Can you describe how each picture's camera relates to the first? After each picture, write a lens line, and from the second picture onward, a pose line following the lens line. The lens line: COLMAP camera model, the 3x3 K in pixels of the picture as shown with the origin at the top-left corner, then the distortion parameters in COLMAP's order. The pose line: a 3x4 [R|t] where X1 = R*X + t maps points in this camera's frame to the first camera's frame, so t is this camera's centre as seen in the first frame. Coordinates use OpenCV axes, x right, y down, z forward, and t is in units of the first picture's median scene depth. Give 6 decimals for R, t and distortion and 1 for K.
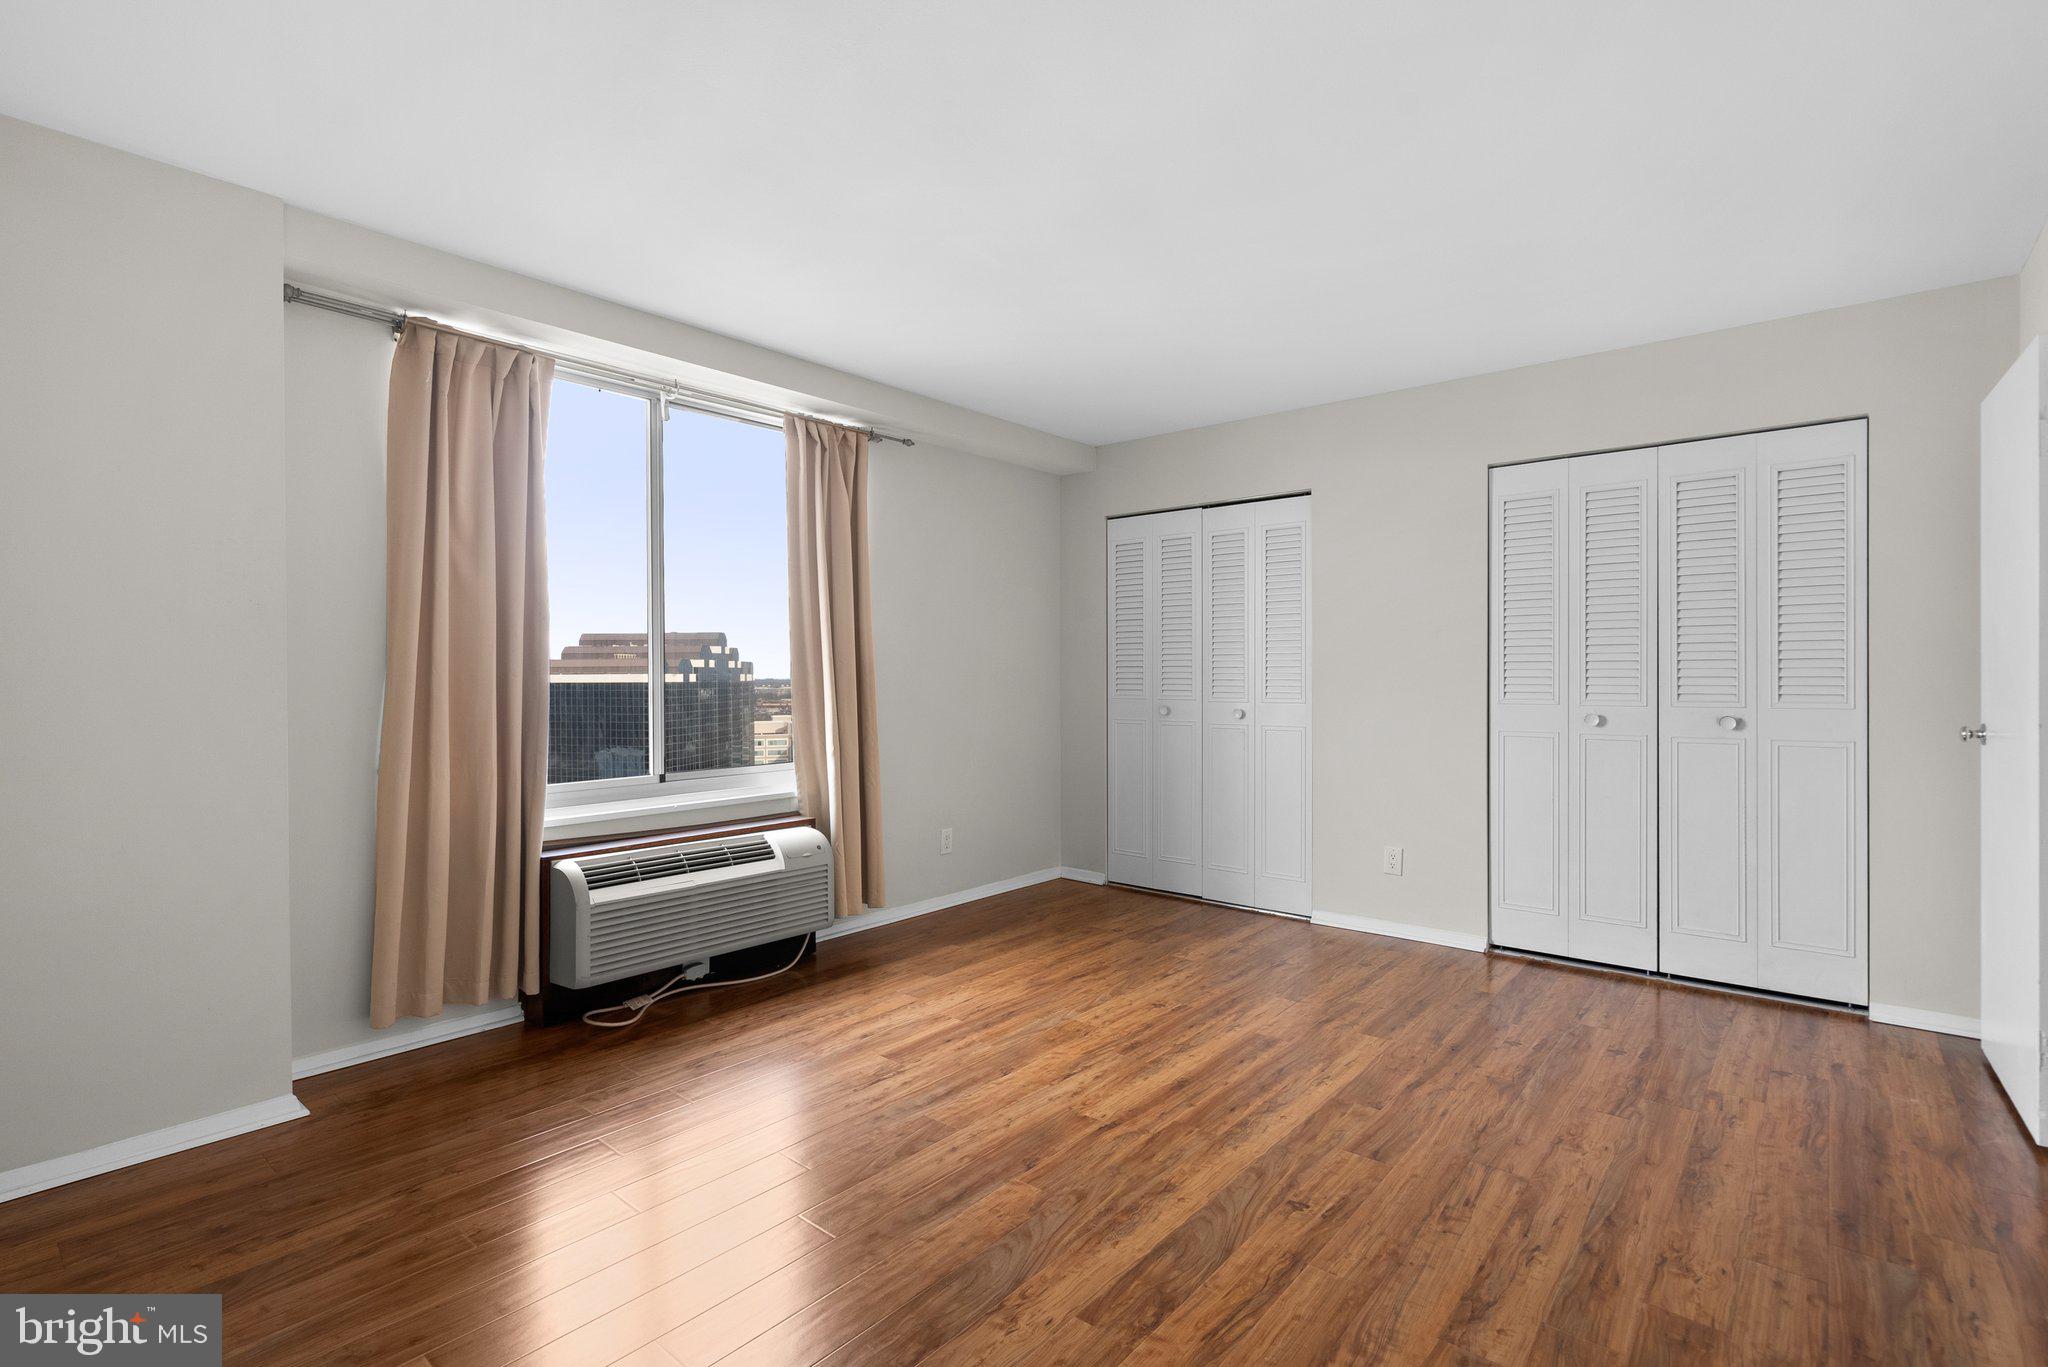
lens RADIAL K [[954.5, 0, 1018.7], [0, 954.5, 670.7], [0, 0, 1]] dist [-0.003153, 0.001323]
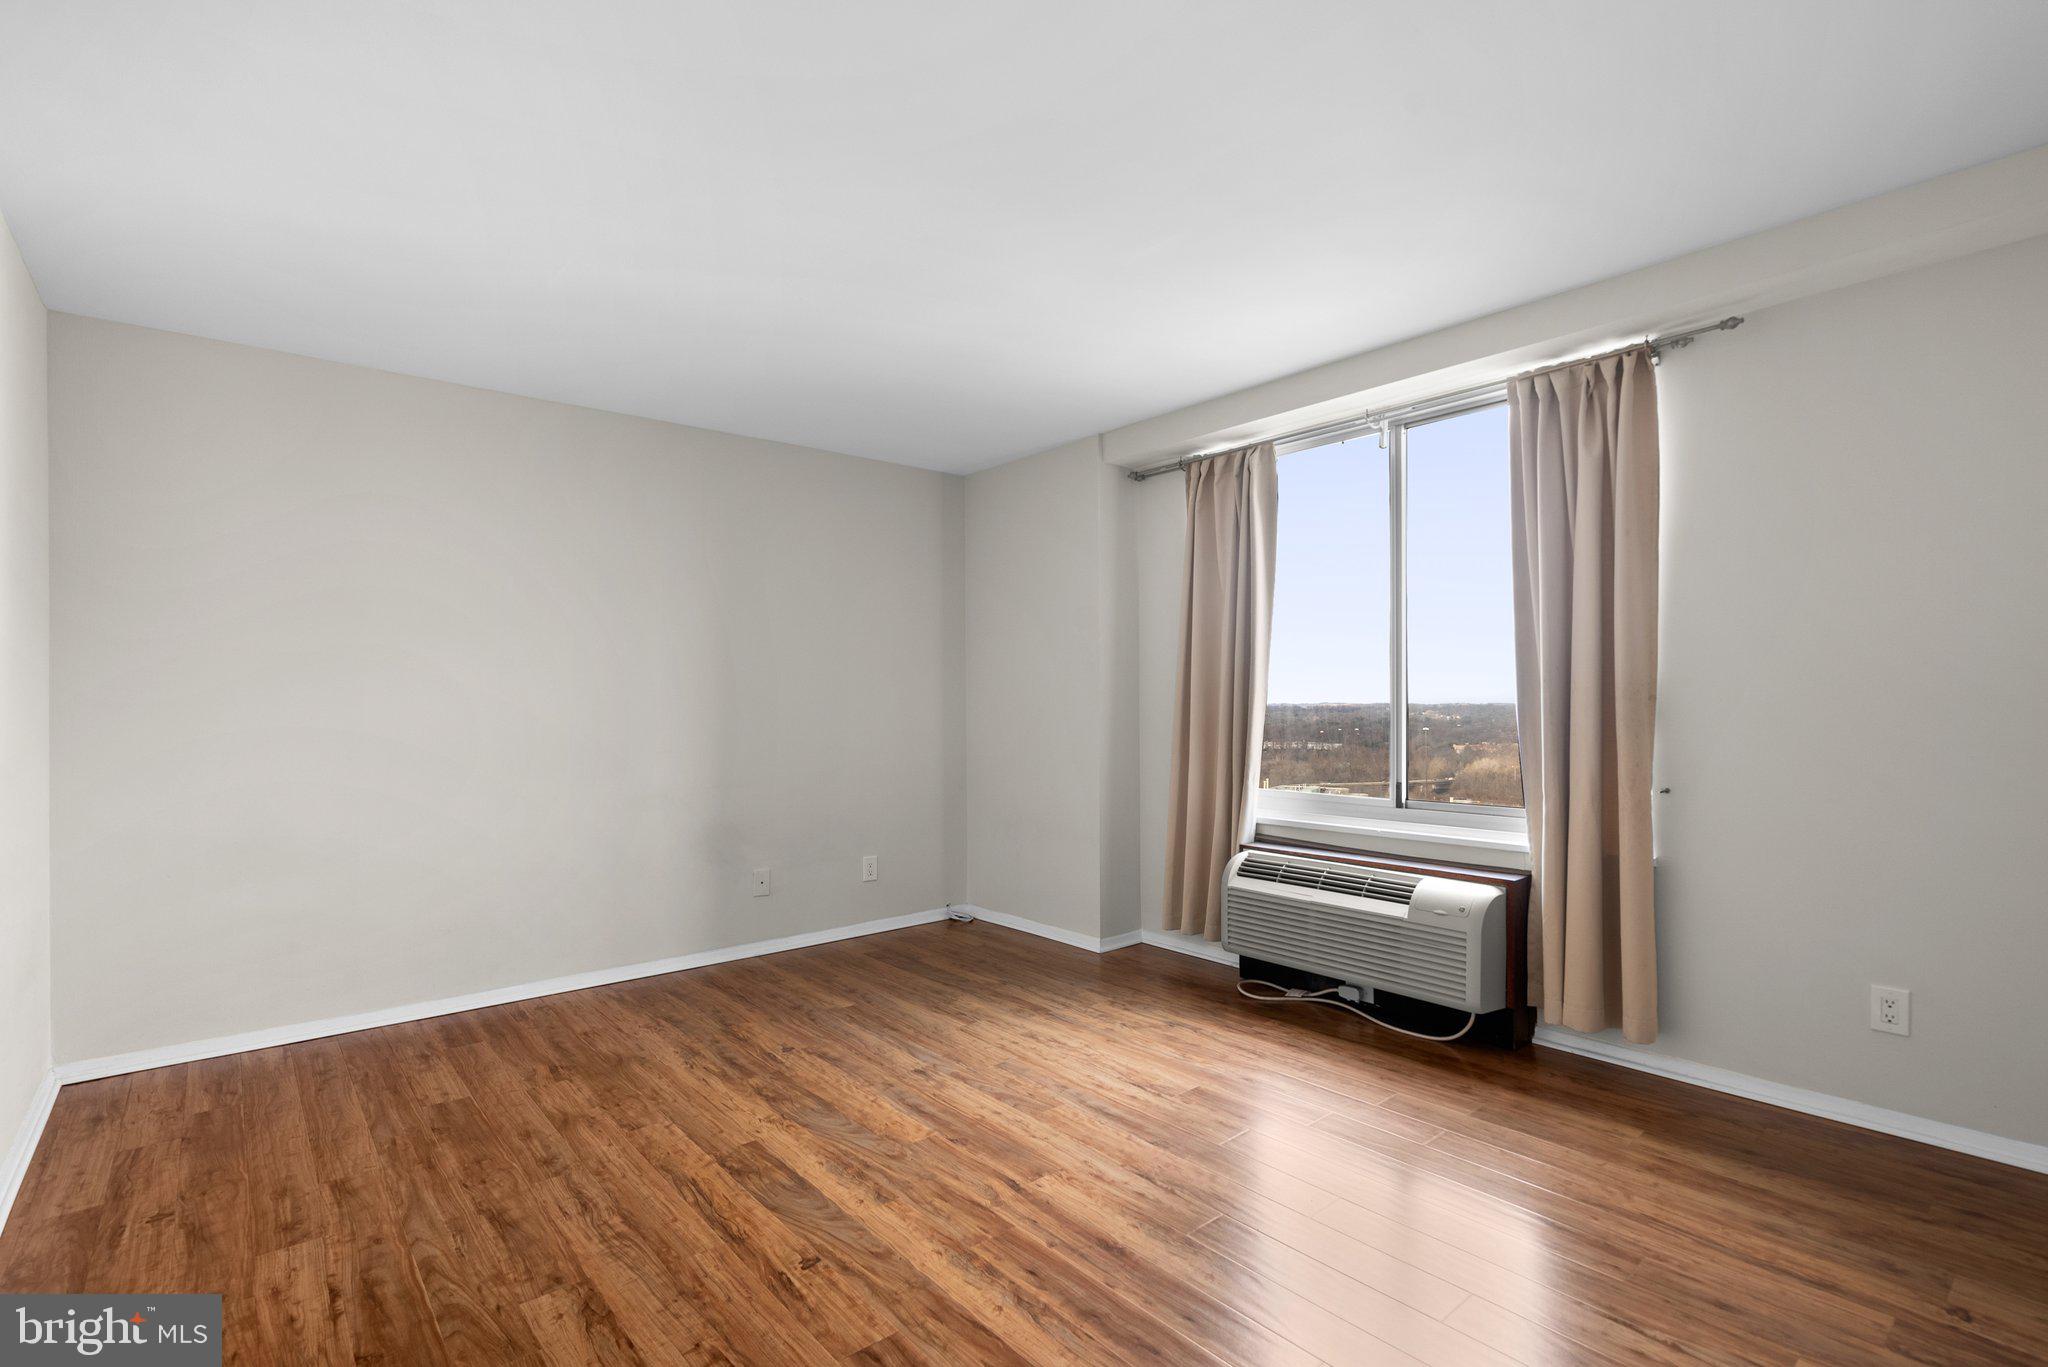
lens RADIAL K [[954.5, 0, 1018.7], [0, 954.5, 670.7], [0, 0, 1]] dist [-0.003153, 0.001323]
pose [[-0.167594, -0.029173, -0.985424, 0.918284], [0.009636, 0.999466, -0.031228, 0.002435], [0.985809, -0.014729, -0.167224, 1.041263]]
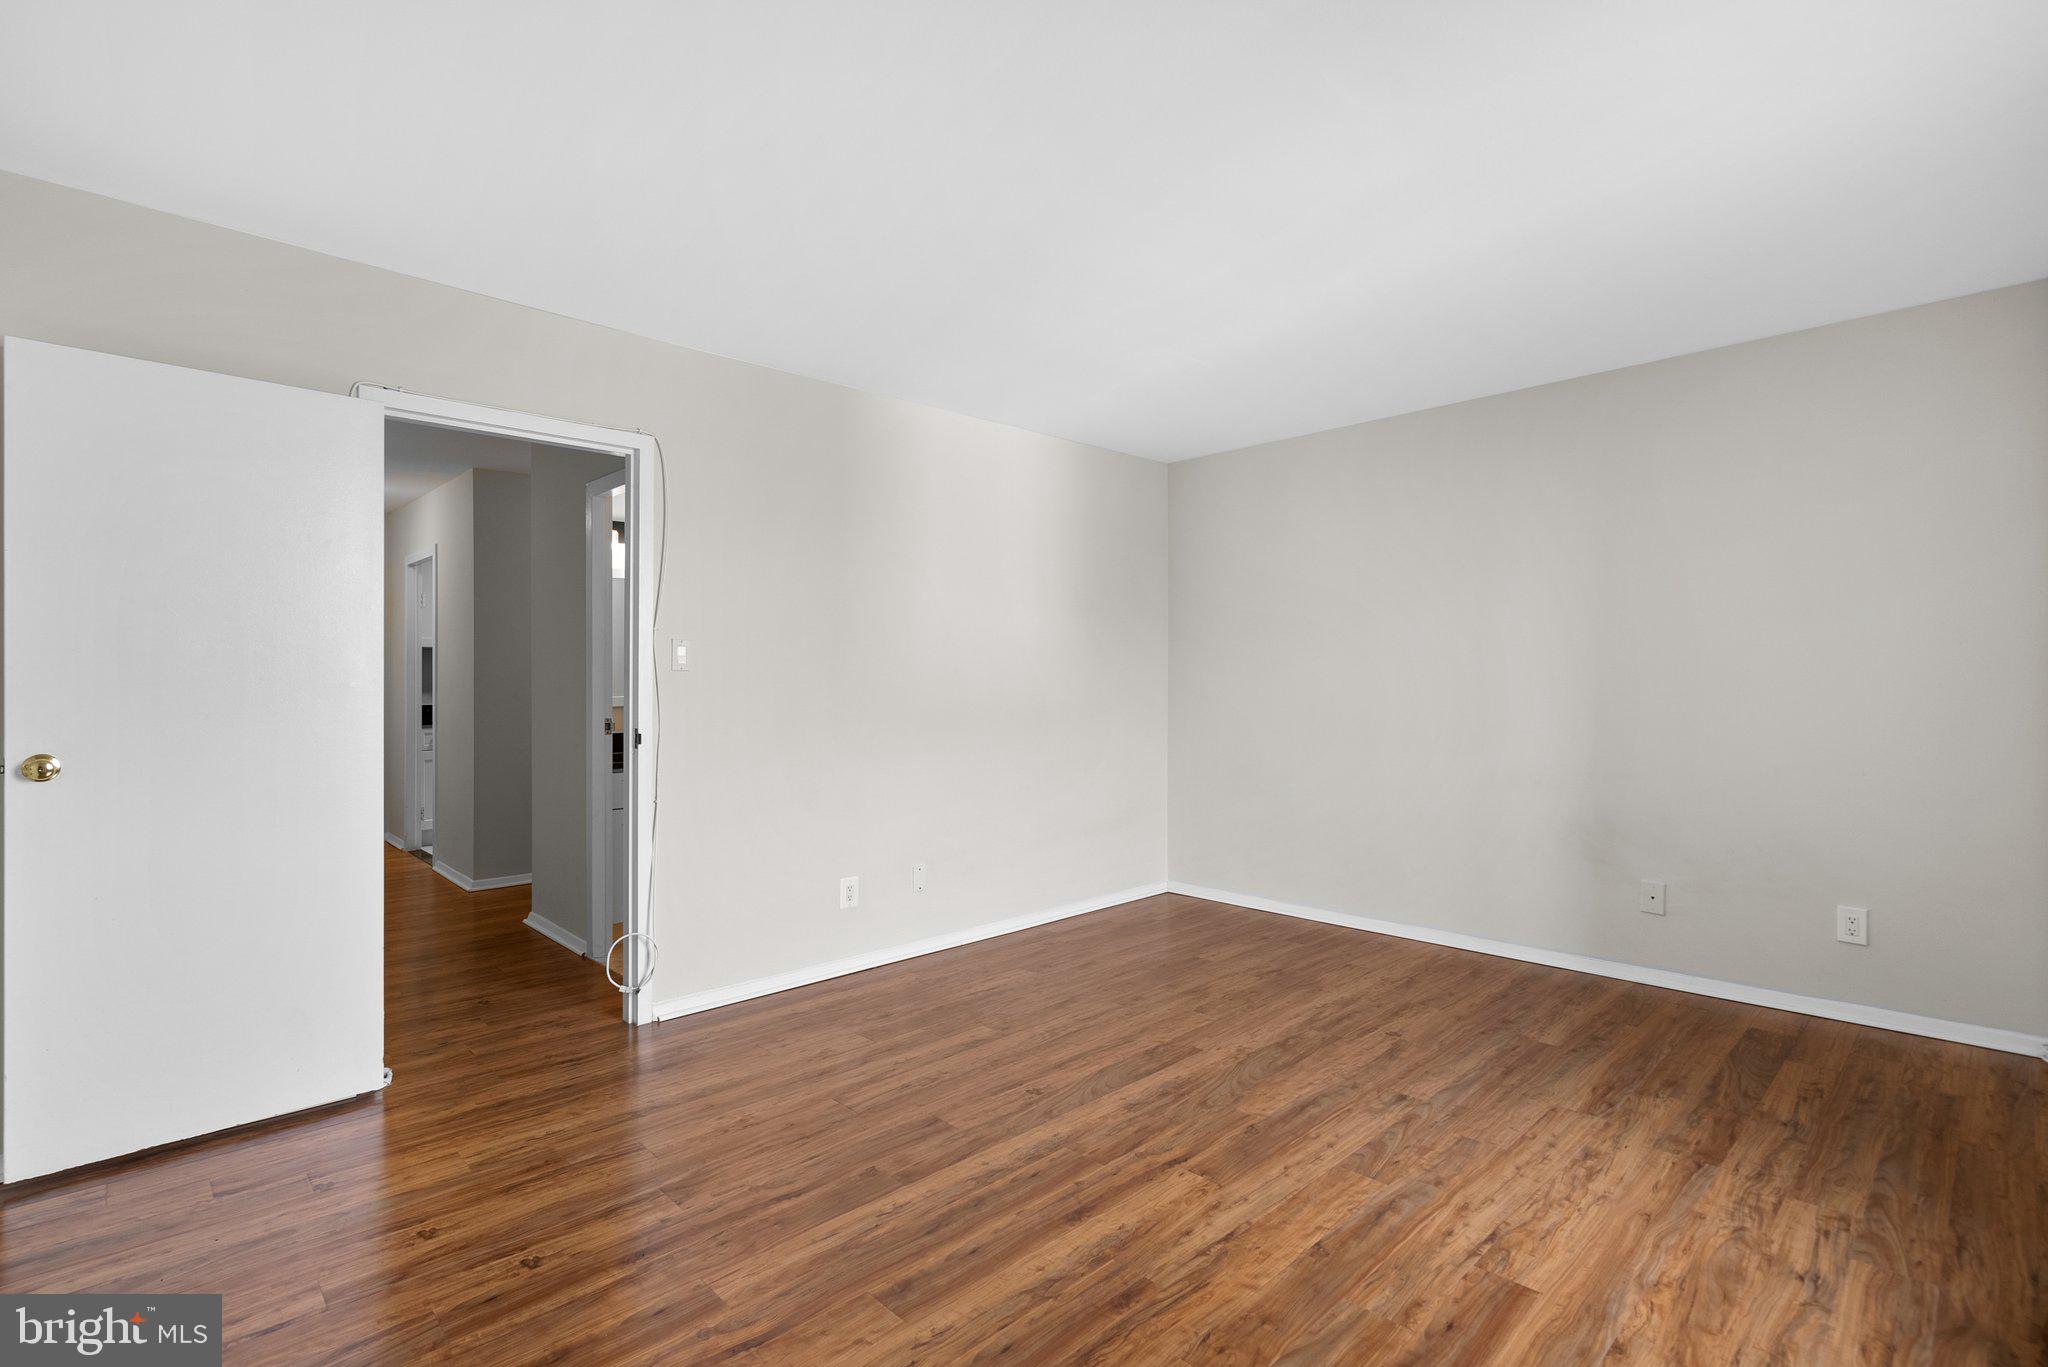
lens RADIAL K [[954.5, 0, 1018.7], [0, 954.5, 670.7], [0, 0, 1]] dist [-0.003153, 0.001323]
pose [[-0.994603, 0.008363, 0.103417, 0.132332], [0.006835, 0.999862, -0.015118, 0.003162], [-0.103529, -0.014330, -0.994523, 1.752209]]
